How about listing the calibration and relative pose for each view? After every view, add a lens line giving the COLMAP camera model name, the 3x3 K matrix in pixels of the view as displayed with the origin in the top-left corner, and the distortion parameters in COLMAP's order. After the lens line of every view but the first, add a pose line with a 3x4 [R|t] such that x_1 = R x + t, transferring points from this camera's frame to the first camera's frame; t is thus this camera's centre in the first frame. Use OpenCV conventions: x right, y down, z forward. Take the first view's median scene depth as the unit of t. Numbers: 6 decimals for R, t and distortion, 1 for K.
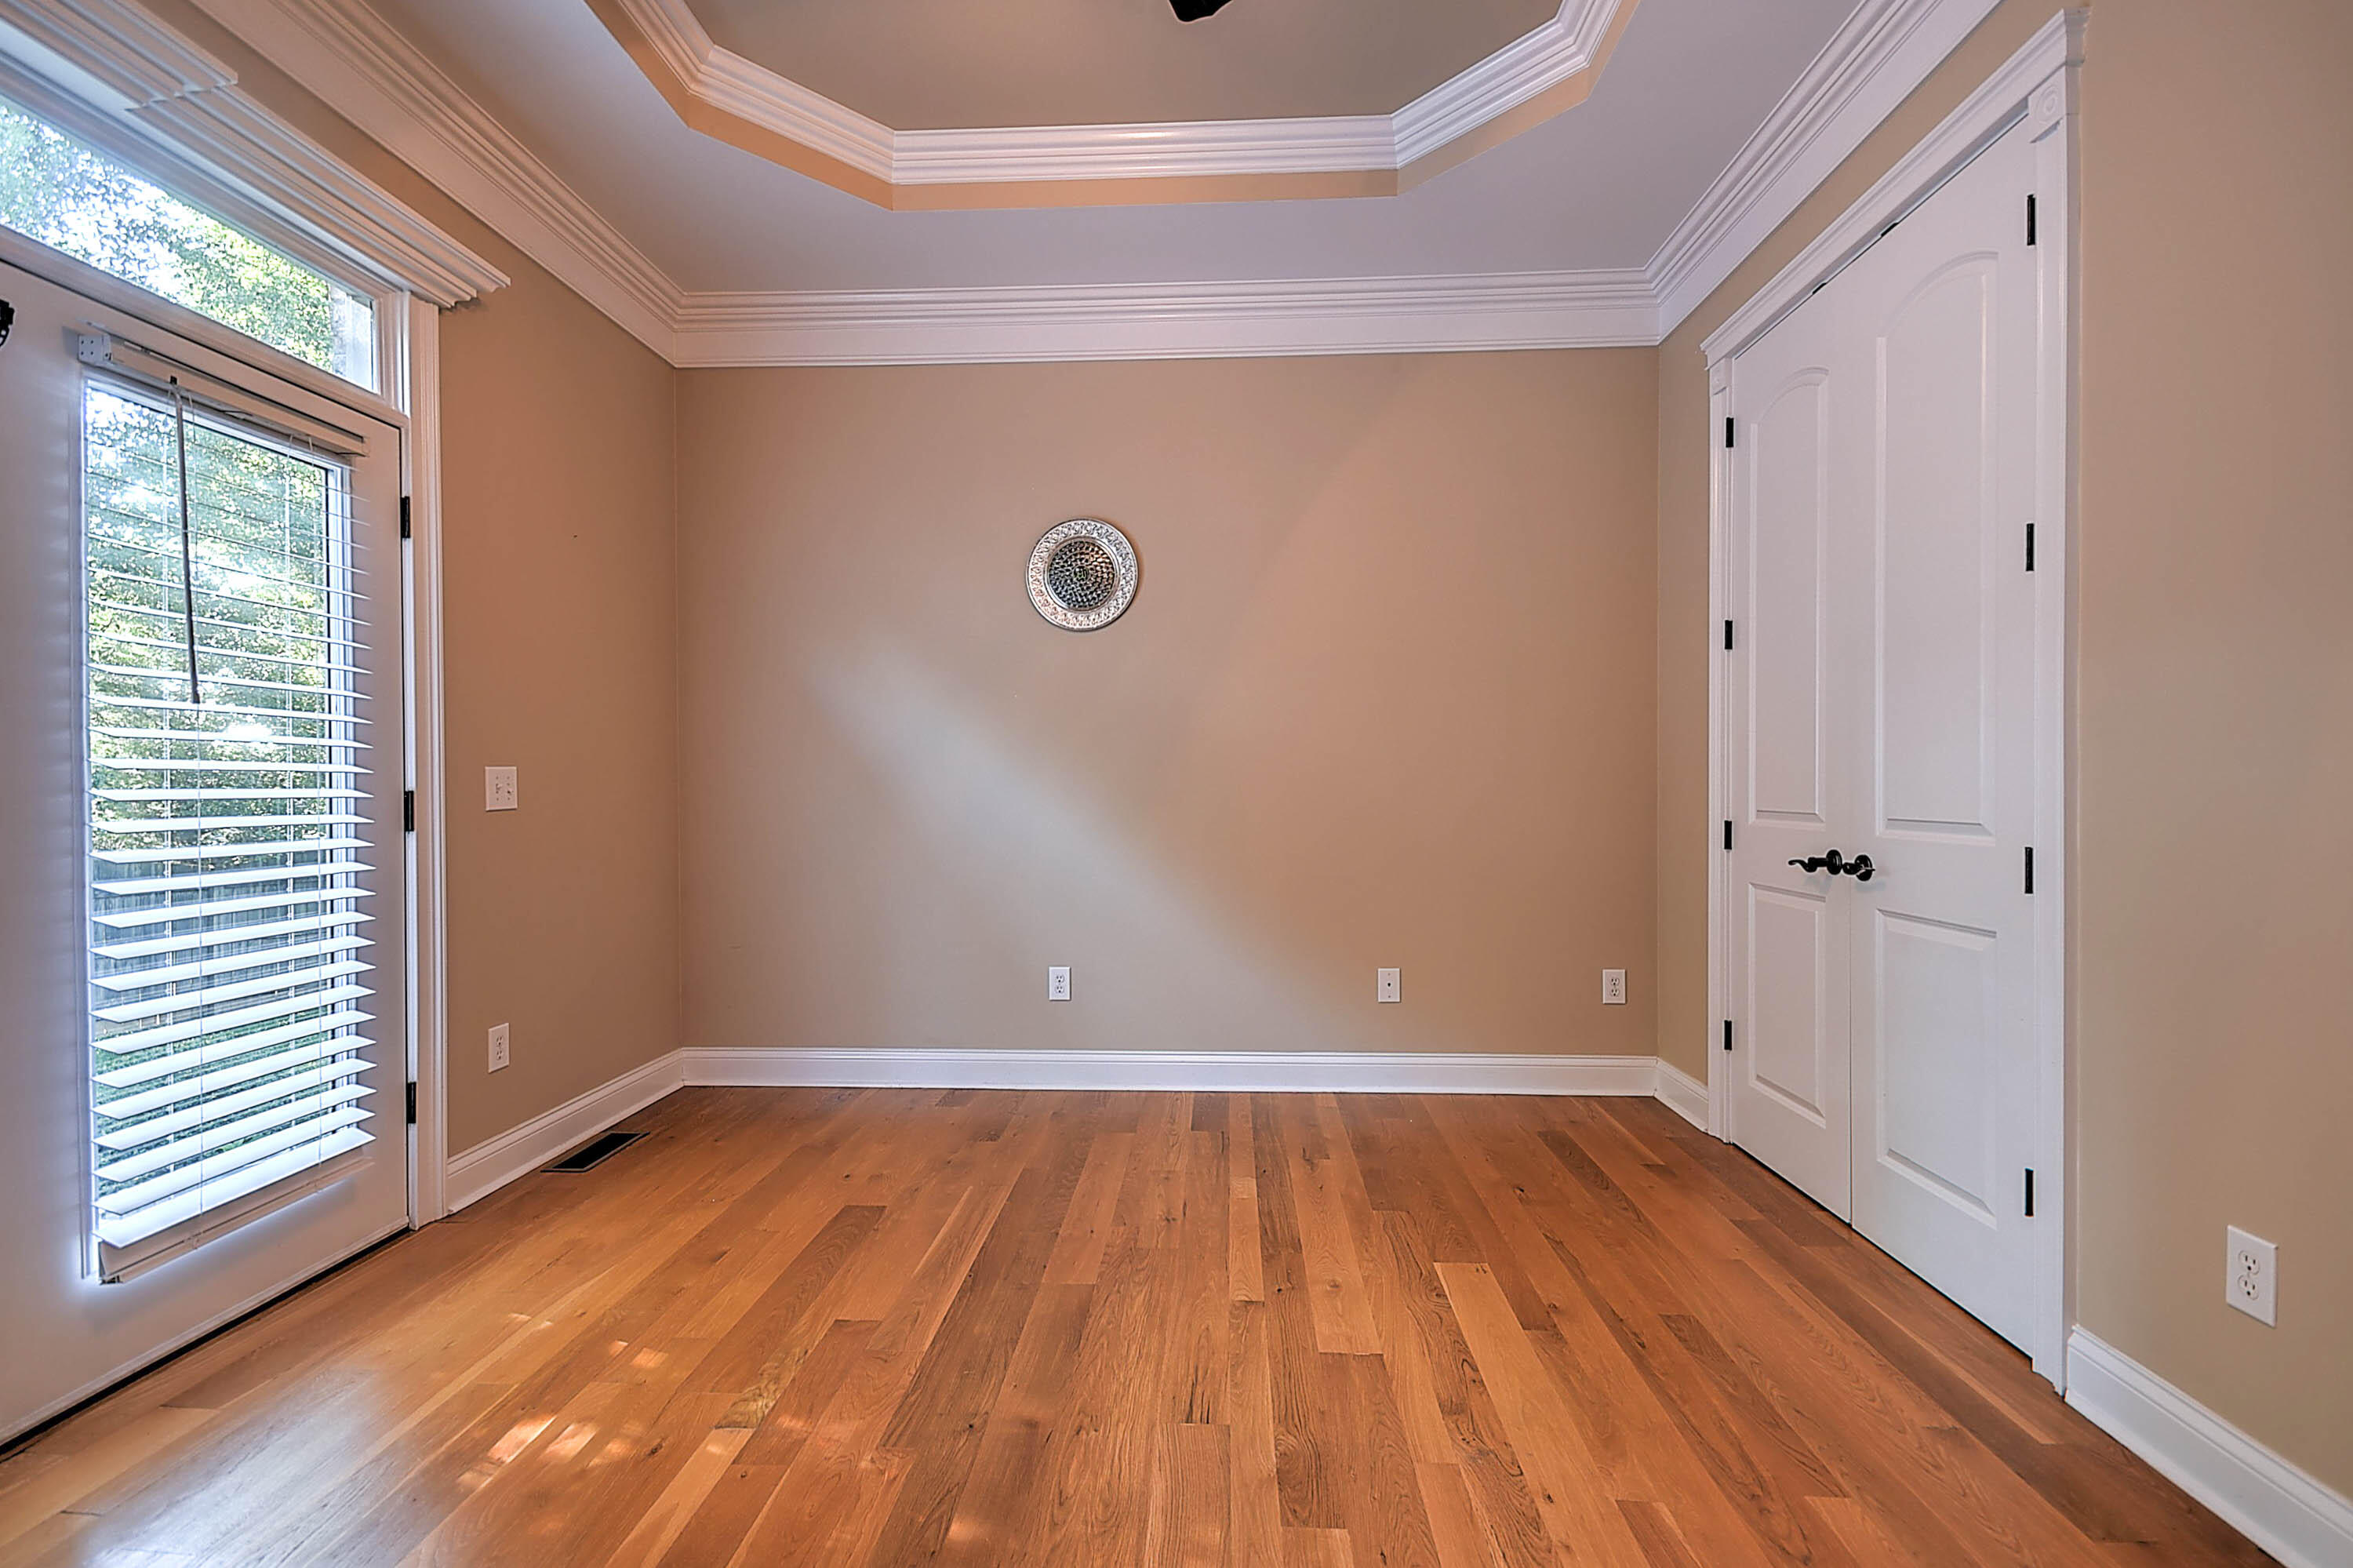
lens RADIAL K [[1024.0, 0, 1178.1], [0, 1024.0, 785.4], [0, 0, 1]] dist [0.018434, -0.008407]
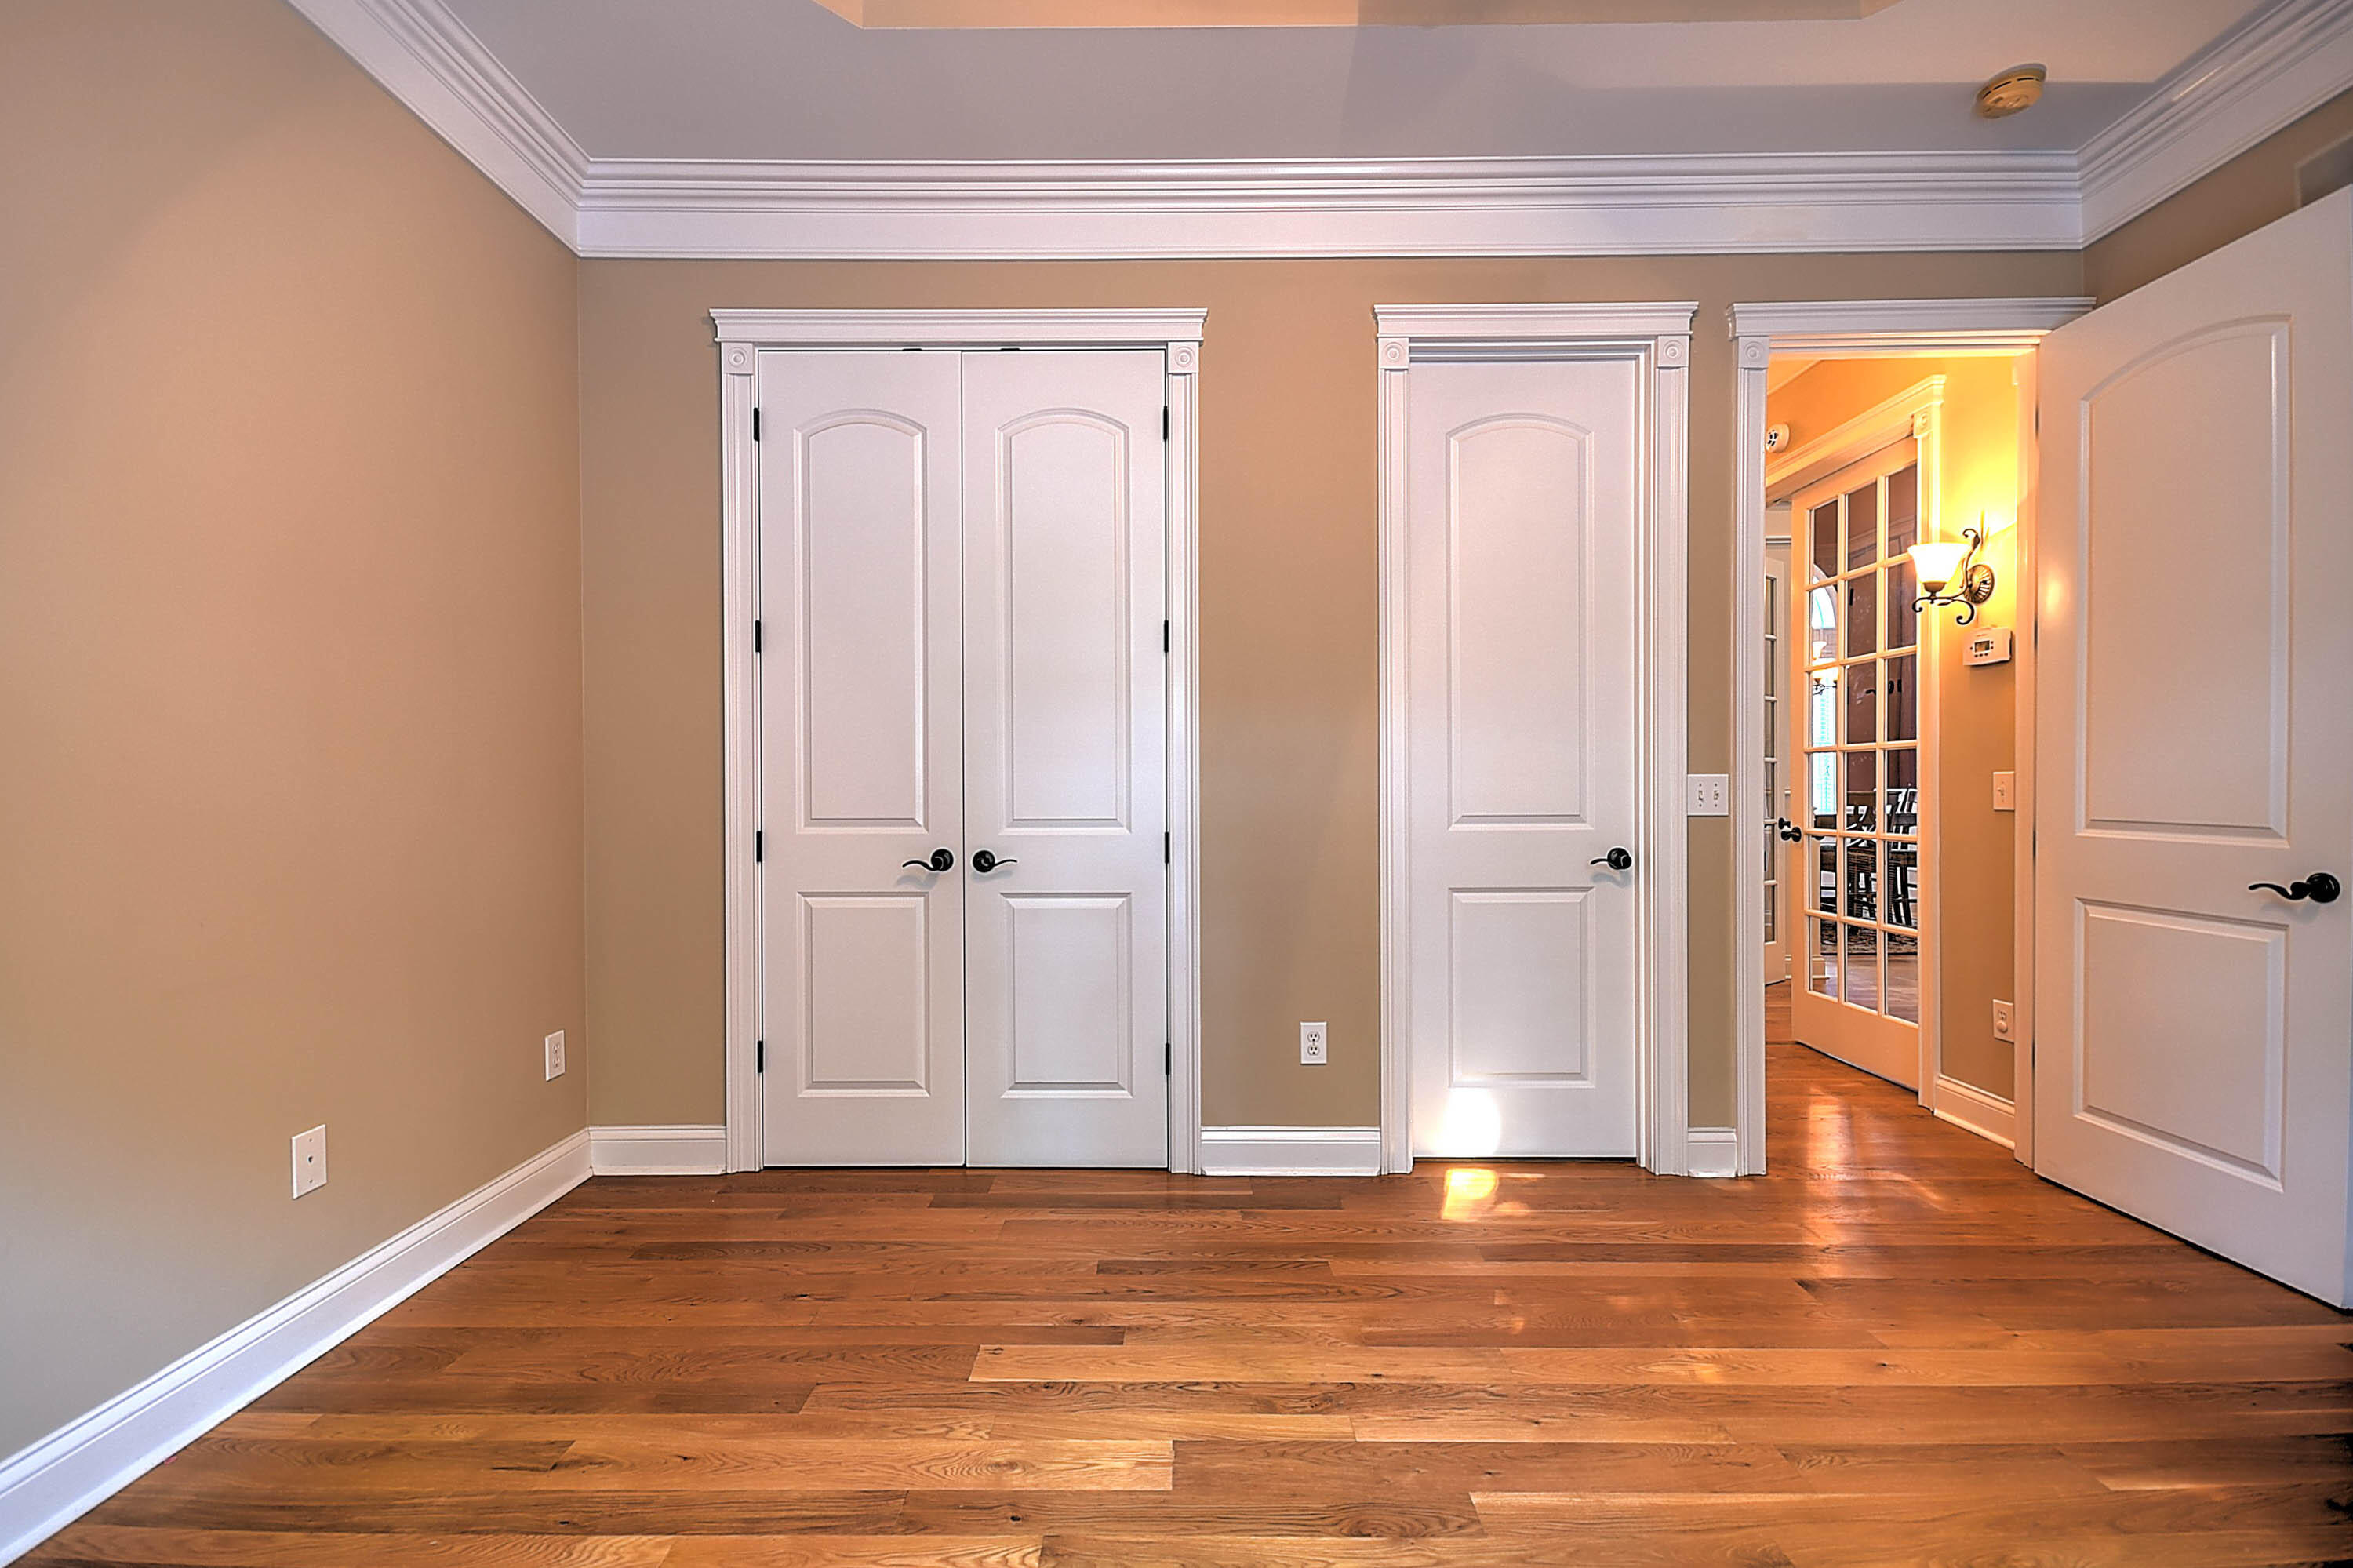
lens RADIAL K [[1024.0, 0, 1176.9], [0, 1024.0, 788.0], [0, 0, 1]] dist [0.018434, -0.008407]
pose [[-0.038776, -0.000024, 0.999248, -0.530771], [0.004970, 0.999988, 0.000217, -0.005492], [-0.999236, 0.004975, -0.038775, 0.797843]]
